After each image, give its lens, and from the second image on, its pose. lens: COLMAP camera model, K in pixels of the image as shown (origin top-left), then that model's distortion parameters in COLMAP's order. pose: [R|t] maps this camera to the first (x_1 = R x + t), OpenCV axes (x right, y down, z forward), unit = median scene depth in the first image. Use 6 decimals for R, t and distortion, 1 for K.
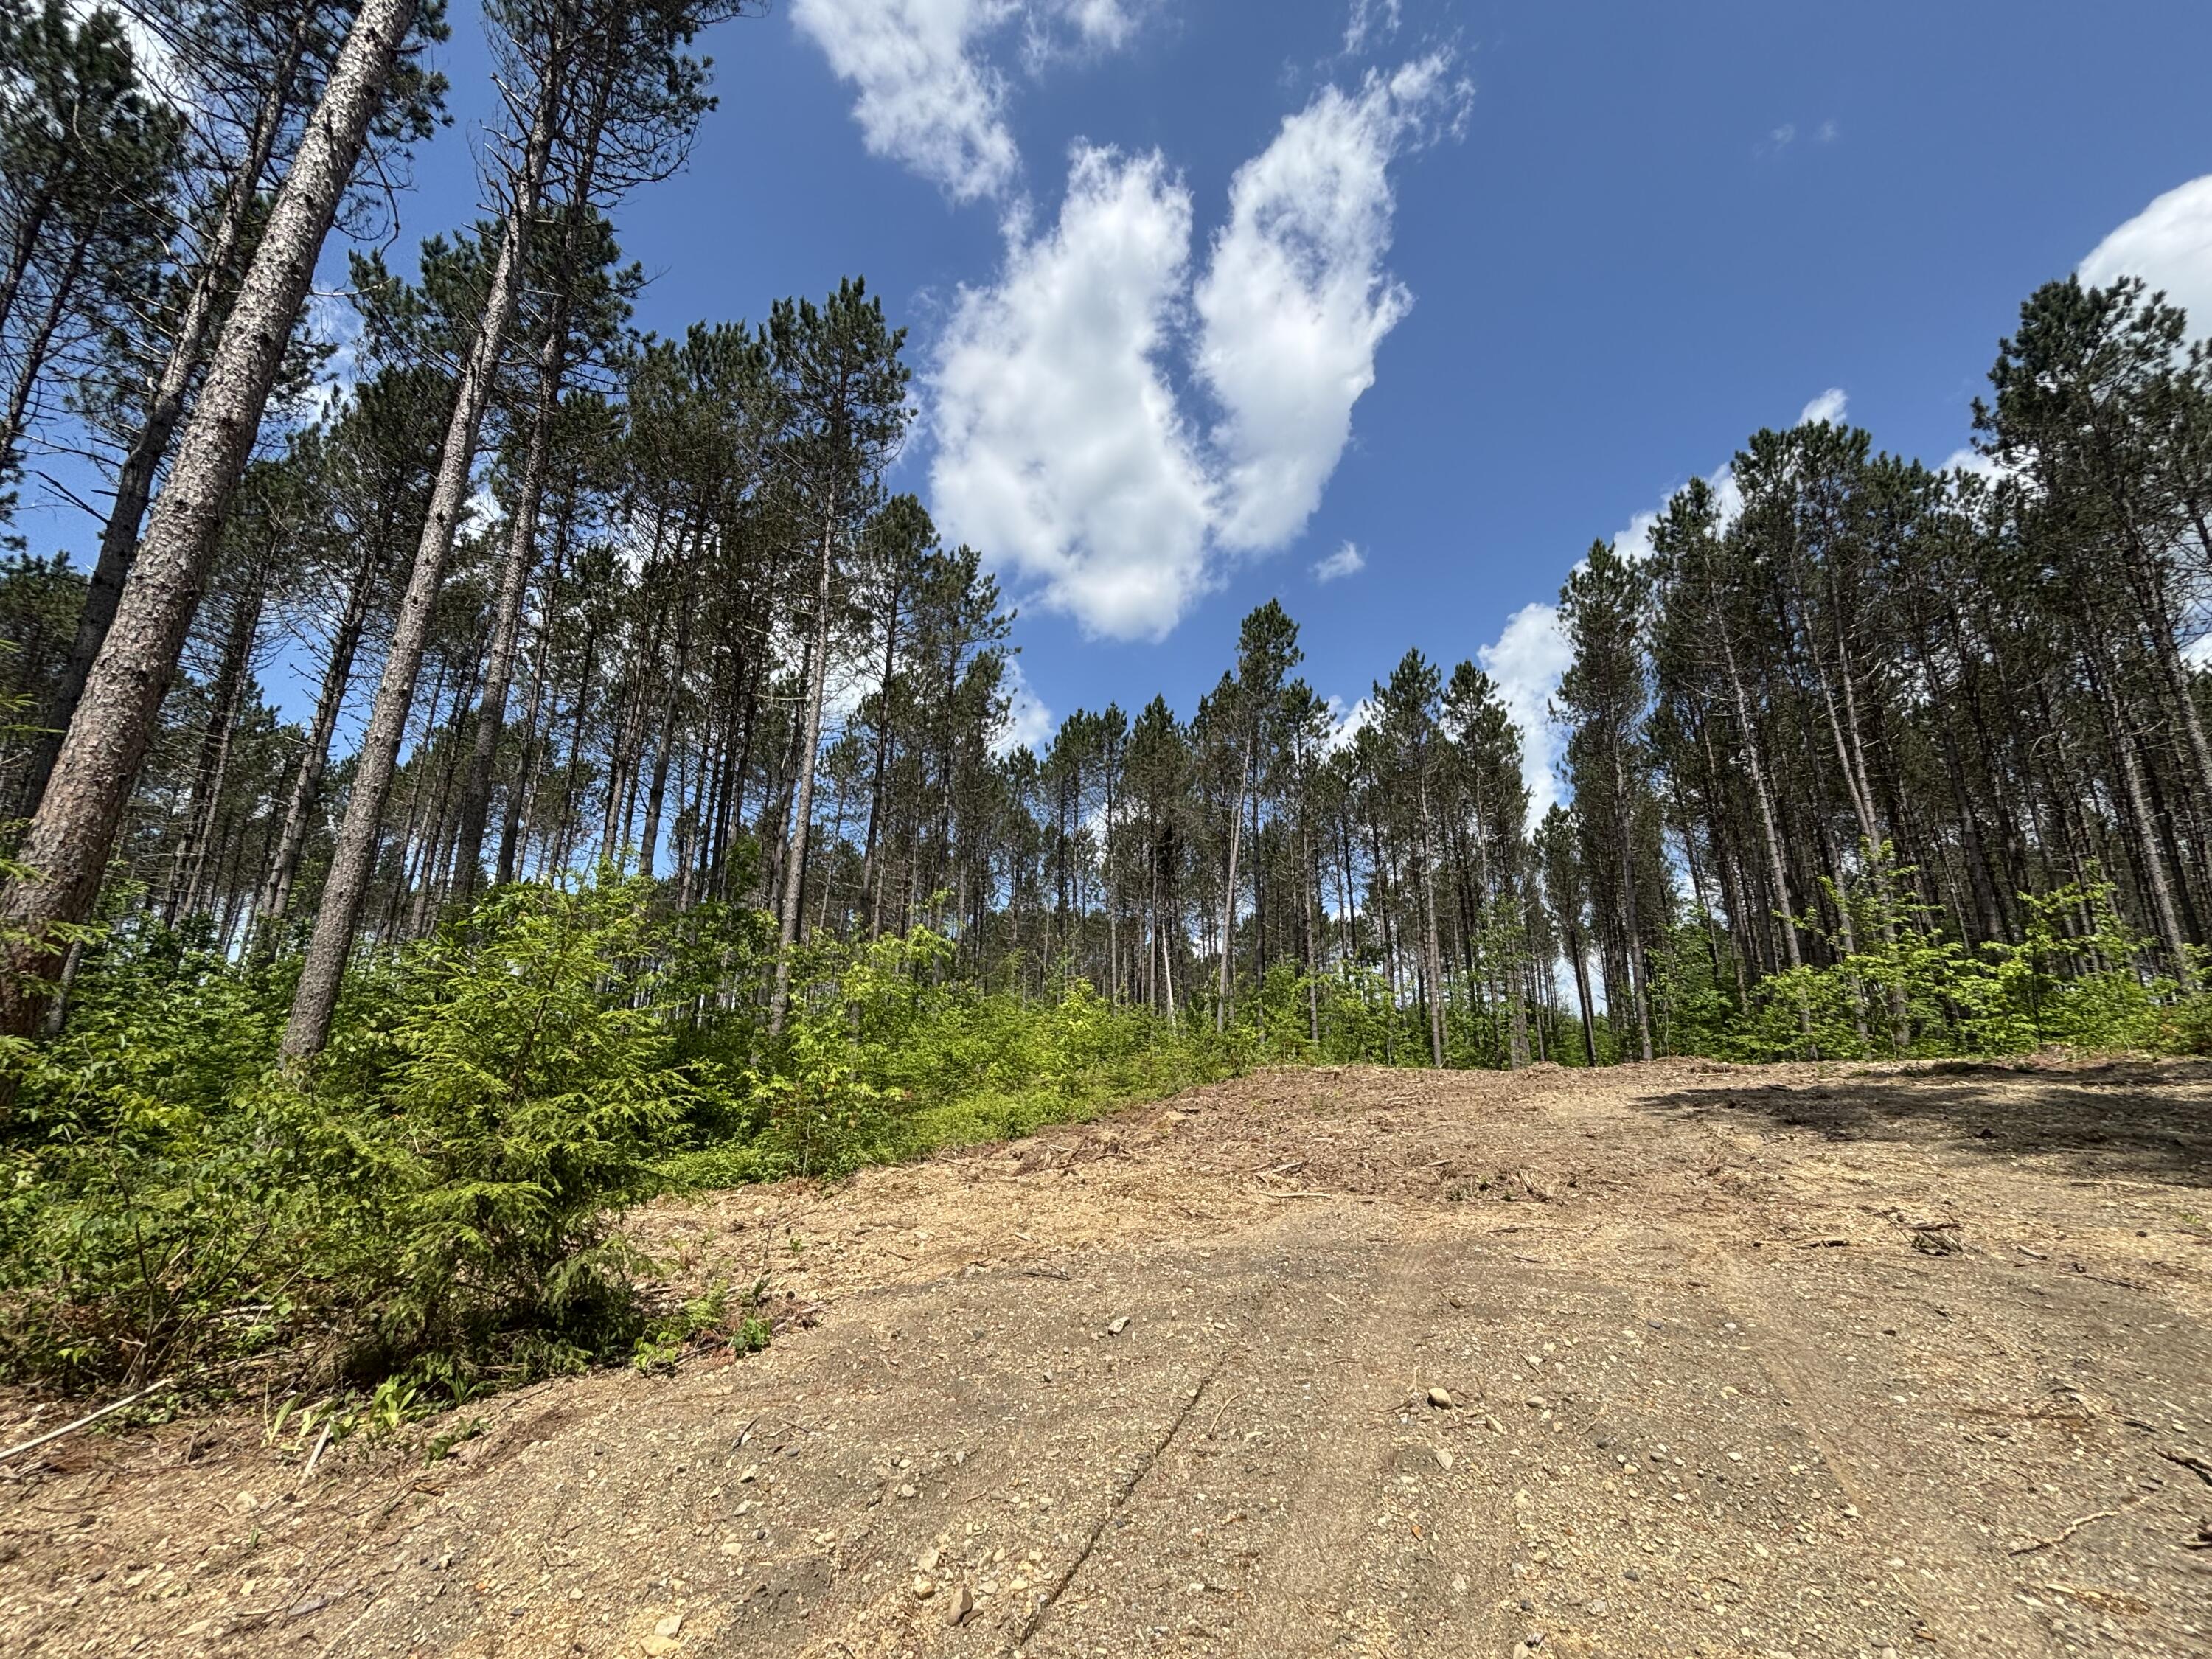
lens RADIAL K [[888.0, 0, 1101.7], [0, 888.0, 819.1], [0, 0, 1]] dist [-0.000088, 0.000113]
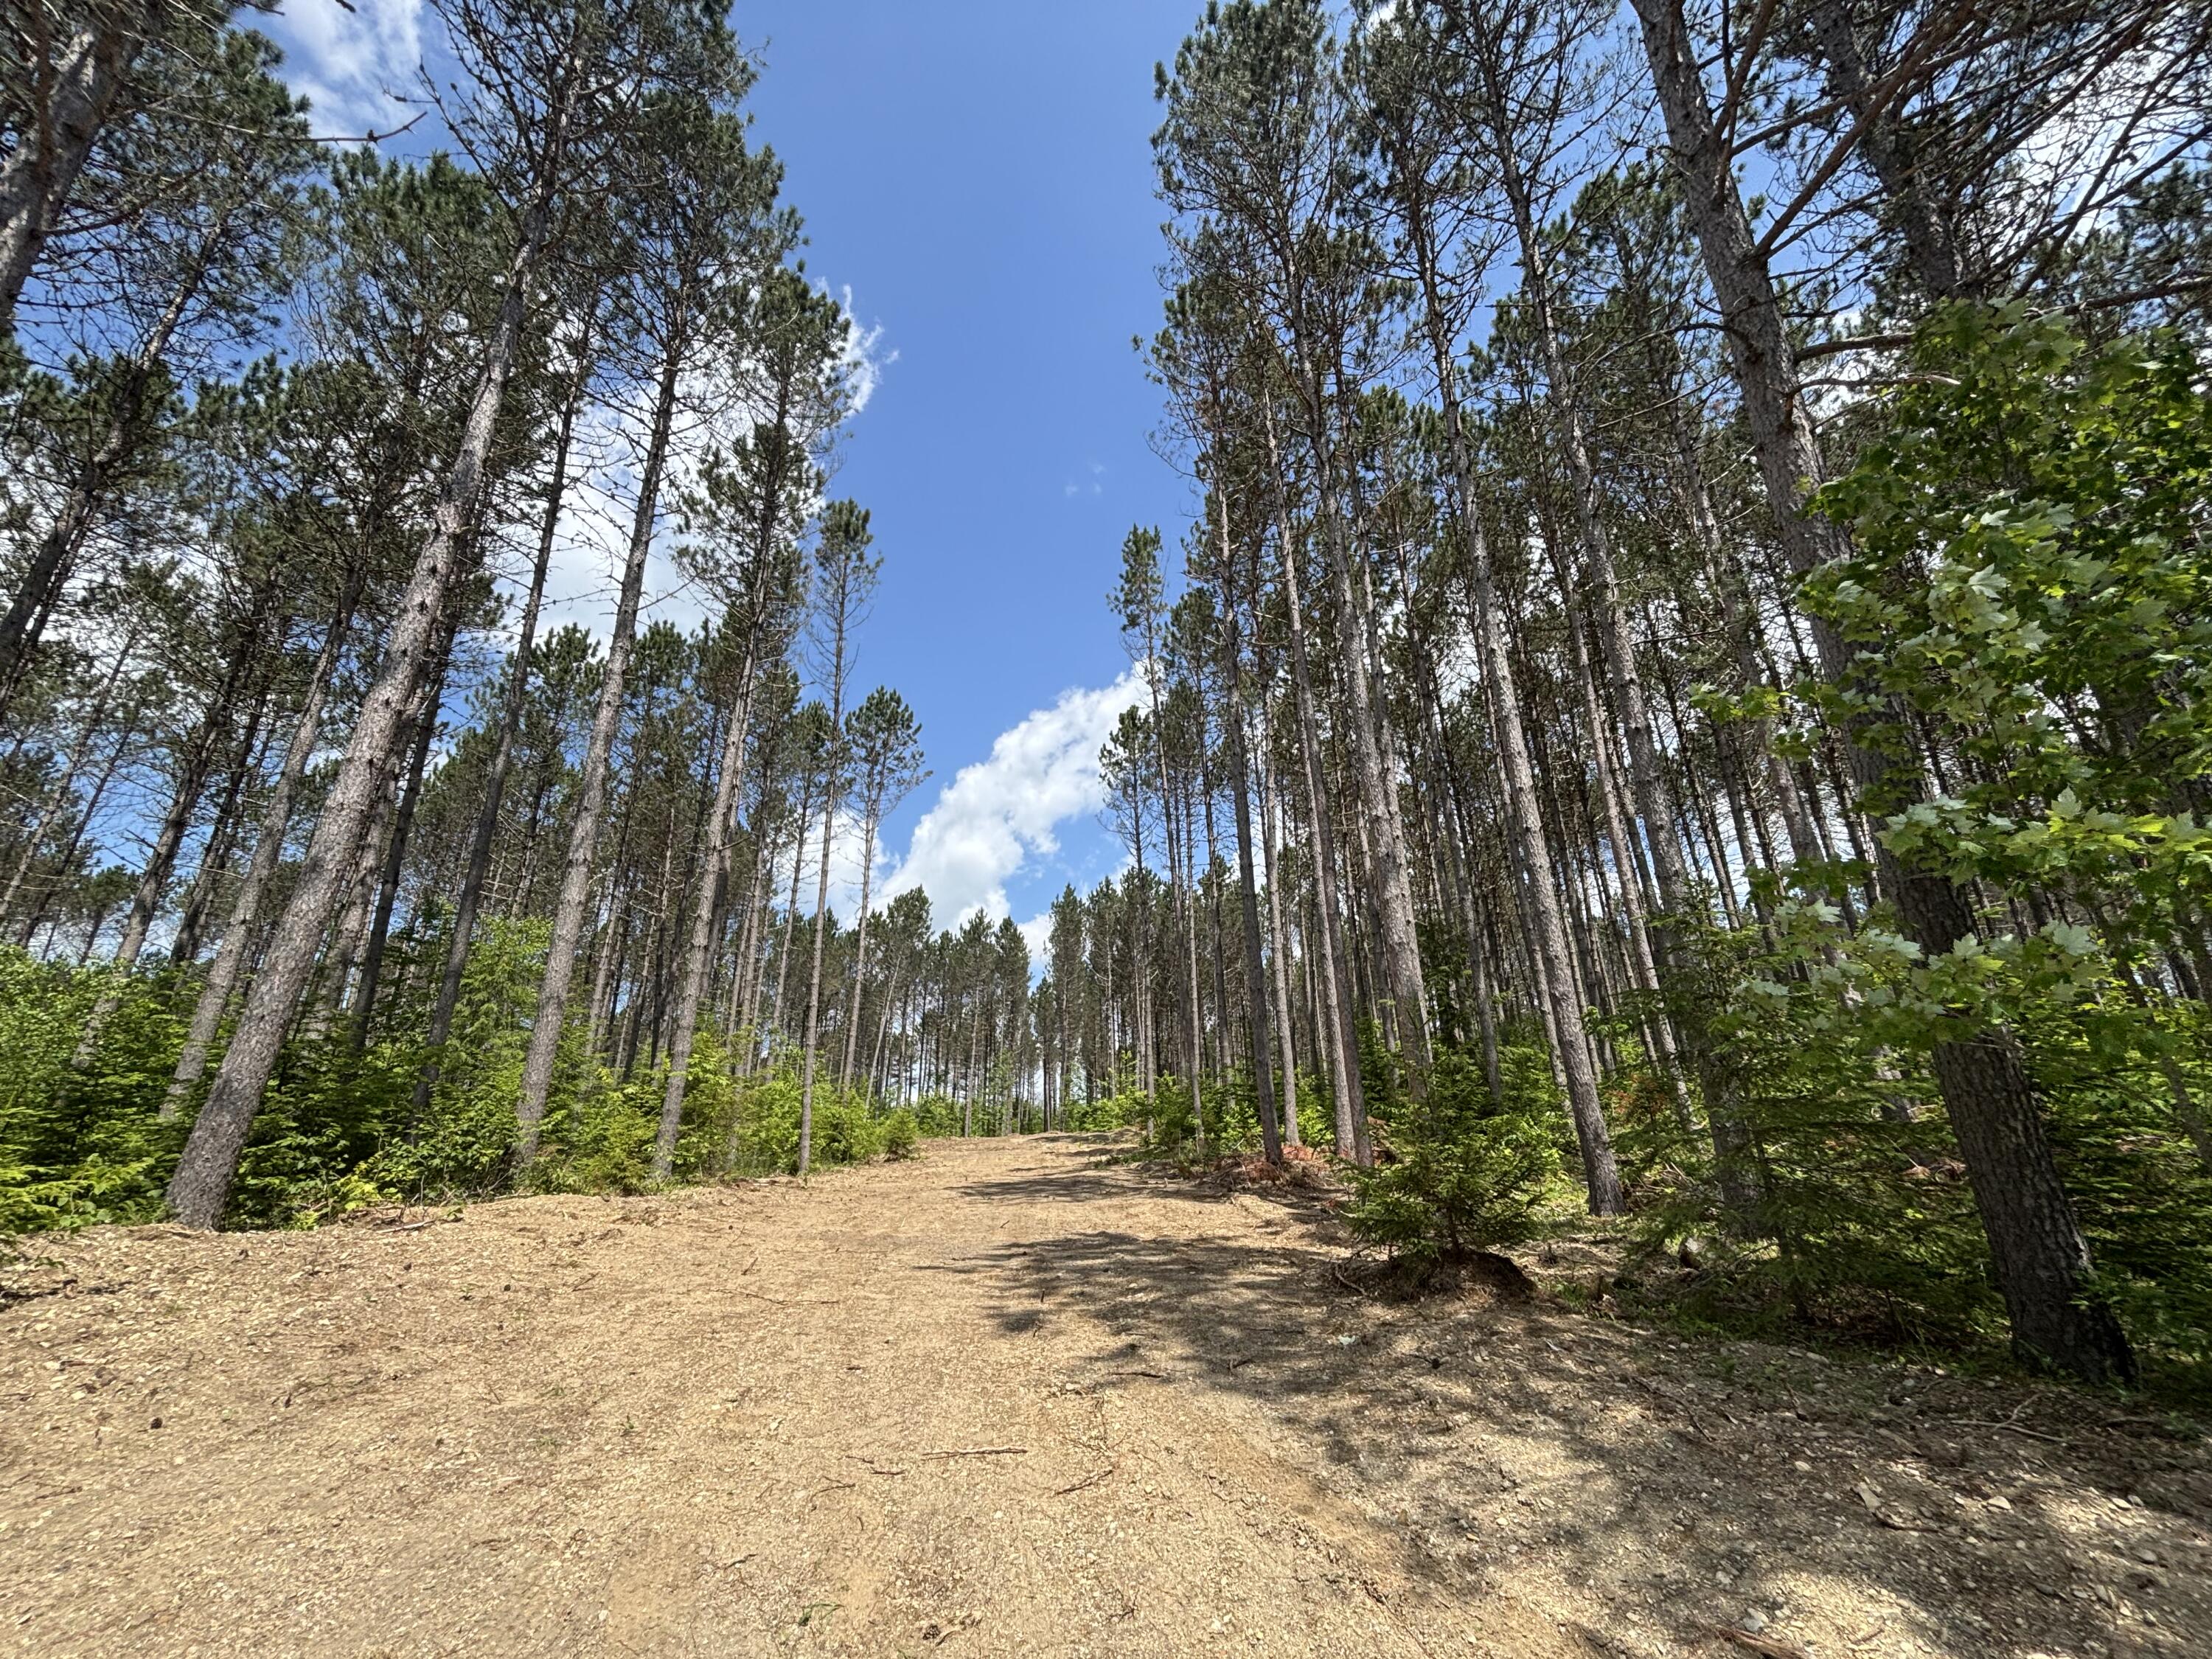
lens RADIAL K [[884.2, 0, 1101.2], [0, 884.2, 816.9], [0, 0, 1]] dist [-0.002612, -0.000319]
pose [[0.863789, 0.164580, 0.476216, -0.326676], [-0.119256, 0.985074, -0.124128, -0.172623], [-0.489536, 0.050429, 0.870523, -0.702462]]
